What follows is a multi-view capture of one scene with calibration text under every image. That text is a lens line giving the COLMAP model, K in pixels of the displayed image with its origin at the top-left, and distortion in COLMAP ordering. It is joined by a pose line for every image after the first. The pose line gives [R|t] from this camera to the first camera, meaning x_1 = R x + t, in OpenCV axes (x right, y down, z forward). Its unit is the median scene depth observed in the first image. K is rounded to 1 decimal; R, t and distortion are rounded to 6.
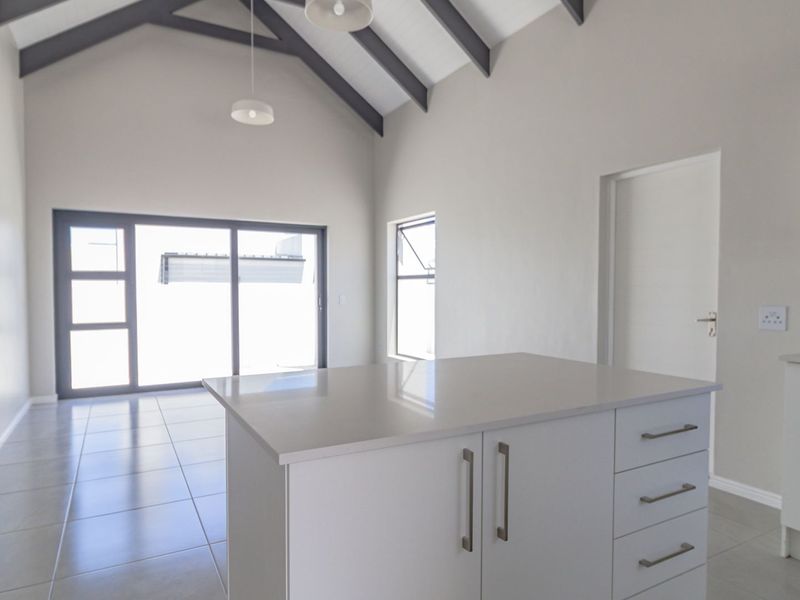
lens RADIAL K [[516.8, 0, 392.9], [0, 516.8, 301.5], [0, 0, 1]] dist [-0.006415, 0.006254]
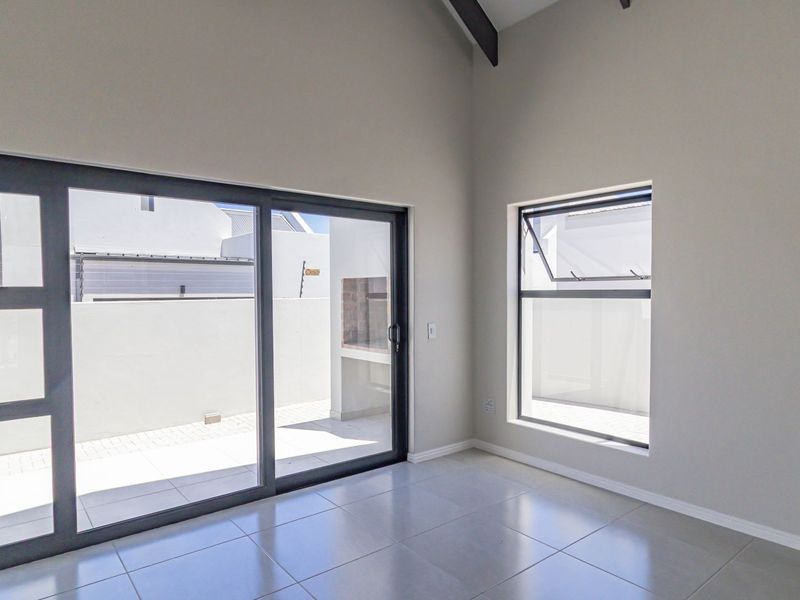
lens RADIAL K [[516.8, 0, 402.0], [0, 516.8, 303.9], [0, 0, 1]] dist [-0.006415, 0.006254]
pose [[0.985938, -0.009539, 0.166836, -0.235751], [0.010405, 0.999937, -0.004317, -0.033170], [-0.166785, 0.005992, 0.985975, 0.414858]]
